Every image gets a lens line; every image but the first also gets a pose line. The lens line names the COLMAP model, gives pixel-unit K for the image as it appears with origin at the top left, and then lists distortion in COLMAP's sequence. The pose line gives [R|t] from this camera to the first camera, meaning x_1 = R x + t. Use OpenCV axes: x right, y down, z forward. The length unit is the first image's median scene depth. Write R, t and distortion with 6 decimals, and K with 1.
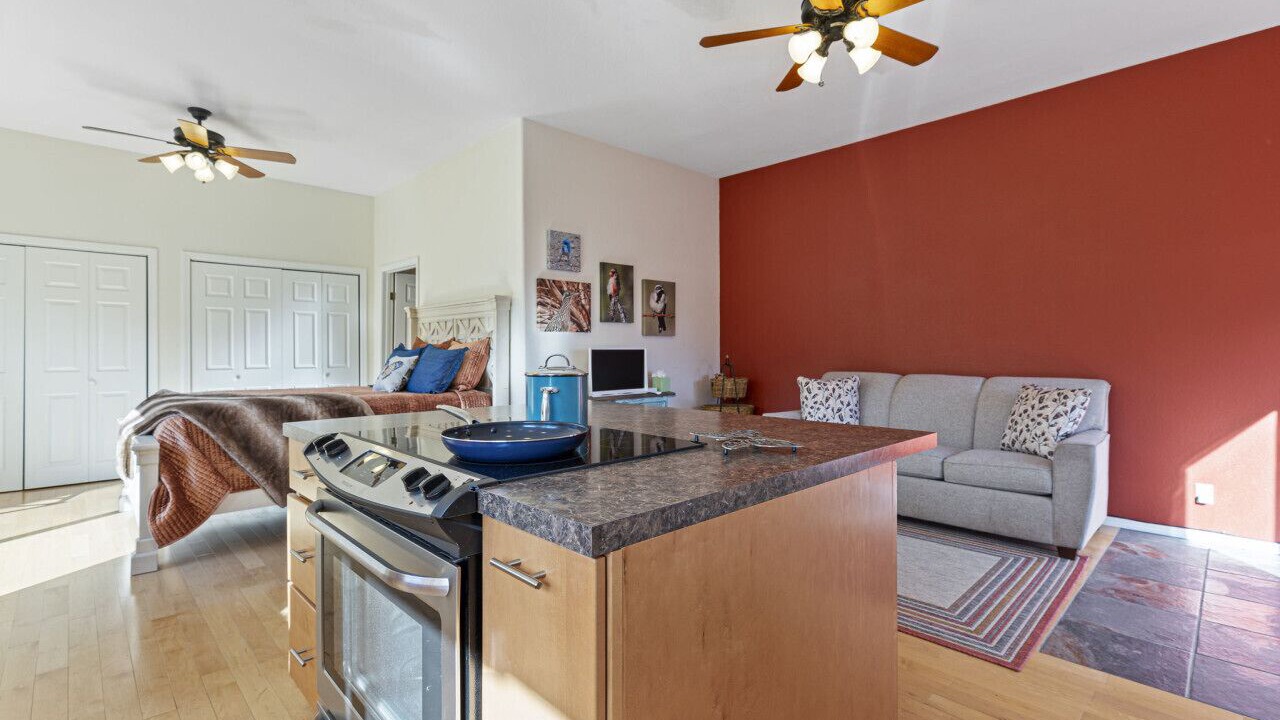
lens RADIAL K [[576.6, 0, 635.9], [0, 576.6, 349.9], [0, 0, 1]] dist [0.002319, 0.000393]
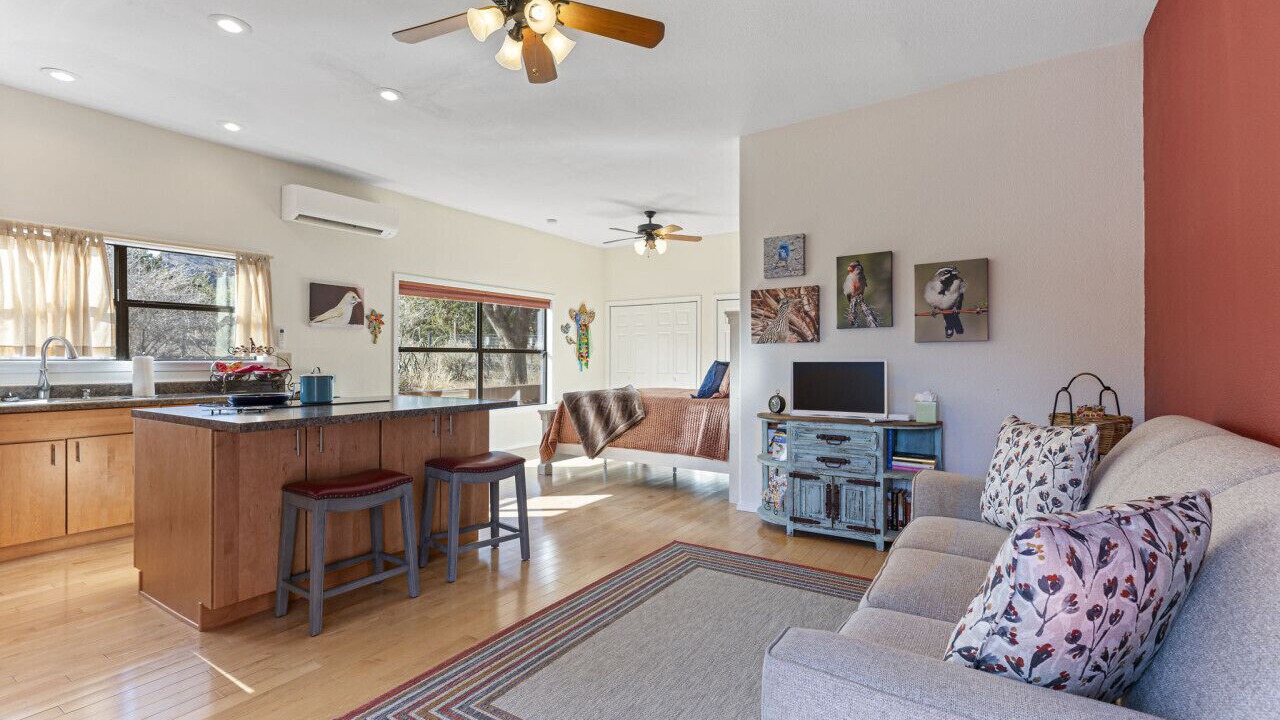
lens RADIAL K [[575.4, 0, 631.2], [0, 575.4, 360.8], [0, 0, 1]] dist [0.003480, 0.000233]
pose [[0.213448, 0.000721, -0.976954, 0.736543], [0.001985, 0.999997, 0.001172, -0.004180], [0.976952, -0.002190, 0.213446, 0.566739]]
